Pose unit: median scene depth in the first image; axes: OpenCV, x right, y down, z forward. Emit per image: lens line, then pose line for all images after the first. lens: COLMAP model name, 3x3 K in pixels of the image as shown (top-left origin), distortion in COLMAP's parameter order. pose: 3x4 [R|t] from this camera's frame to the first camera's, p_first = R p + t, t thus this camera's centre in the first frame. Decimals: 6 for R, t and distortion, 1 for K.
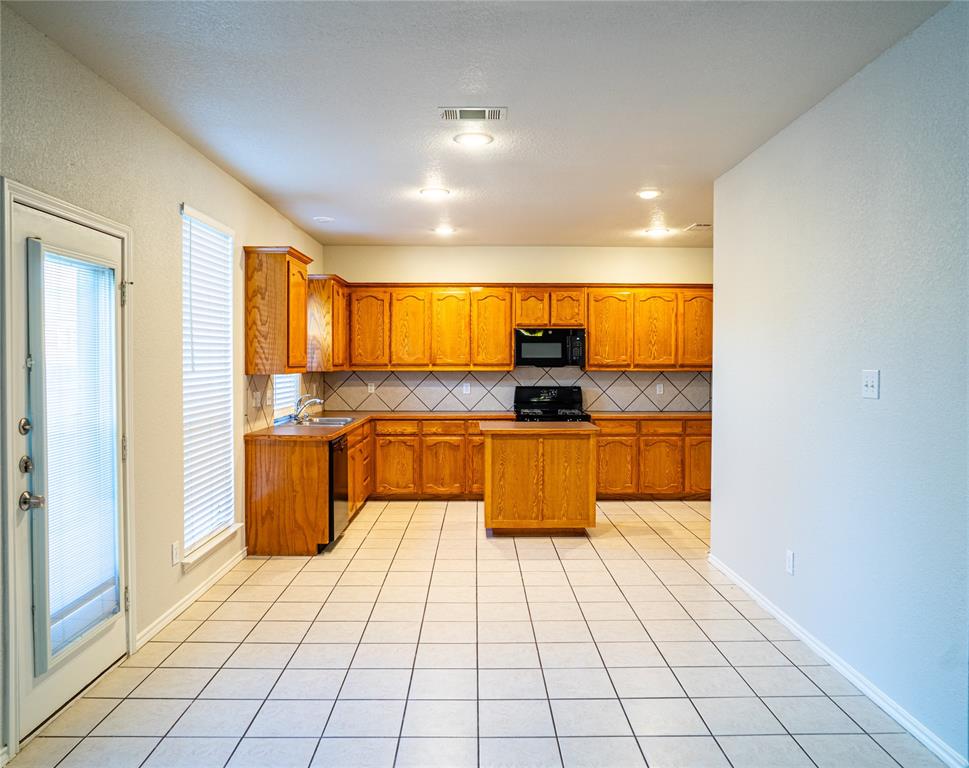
lens RADIAL K [[721.8, 0, 484.4], [0, 721.8, 380.9], [0, 0, 1]] dist [-0.068026, -0.001282]
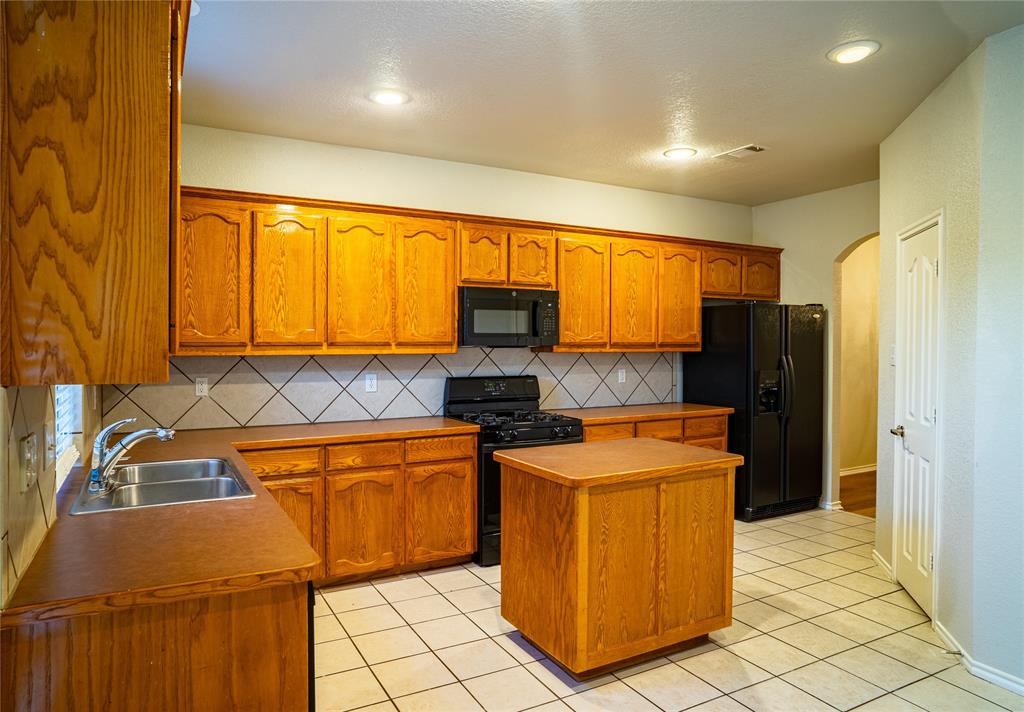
lens RADIAL K [[661.2, 0, 513.1], [0, 661.2, 352.9], [0, 0, 1]] dist [-0.048079, 0.007280]
pose [[0.881572, -0.008479, 0.471974, -0.189886], [0.010788, 0.999939, -0.002185, -0.012936], [-0.471927, 0.007018, 0.881610, 0.472597]]
